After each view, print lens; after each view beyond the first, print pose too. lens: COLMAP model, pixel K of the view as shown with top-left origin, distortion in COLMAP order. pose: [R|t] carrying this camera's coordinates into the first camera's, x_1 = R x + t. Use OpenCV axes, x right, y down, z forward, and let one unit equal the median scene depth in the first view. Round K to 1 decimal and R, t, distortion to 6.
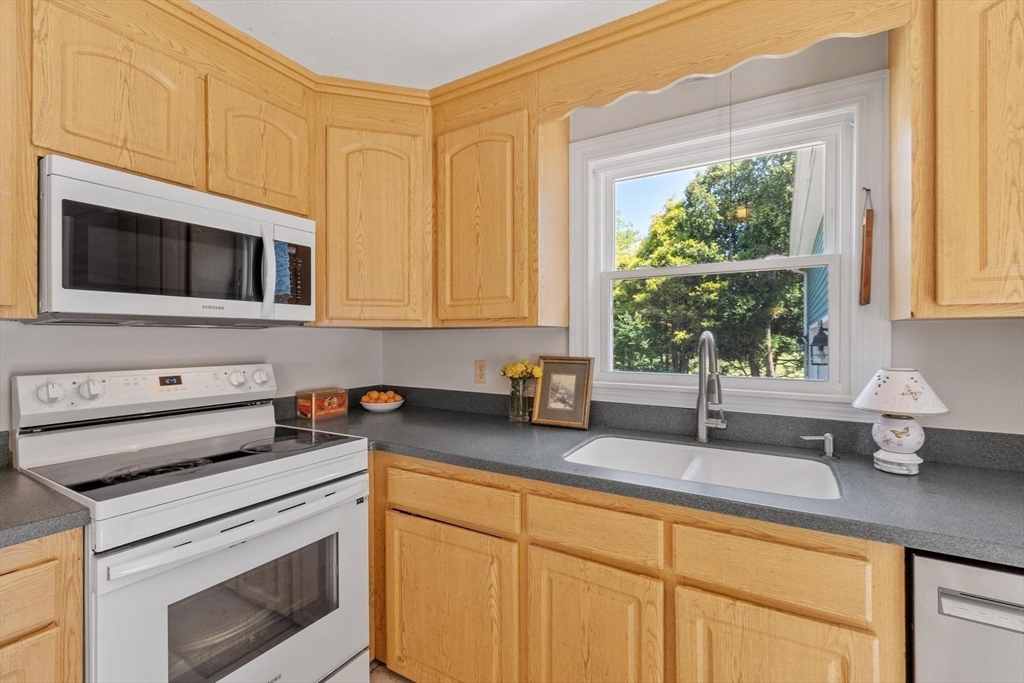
lens RADIAL K [[447.1, 0, 514.2], [0, 447.1, 343.9], [0, 0, 1]] dist [-0.000394, -0.000039]
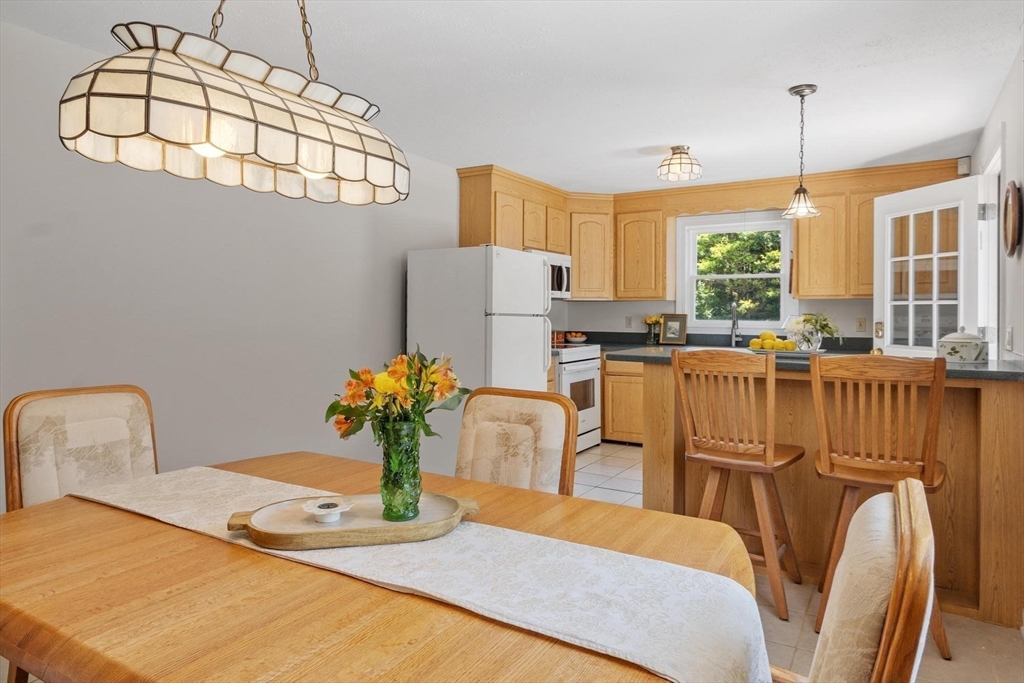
lens RADIAL K [[632.4, 0, 510.9], [0, 632.4, 333.1], [0, 0, 1]] dist [0.002216, 0.000346]
pose [[0.999859, 0.000337, -0.016783, -0.643280], [0.000080, 0.999691, 0.024839, 0.045369], [0.016786, -0.024837, 0.999551, -2.154517]]
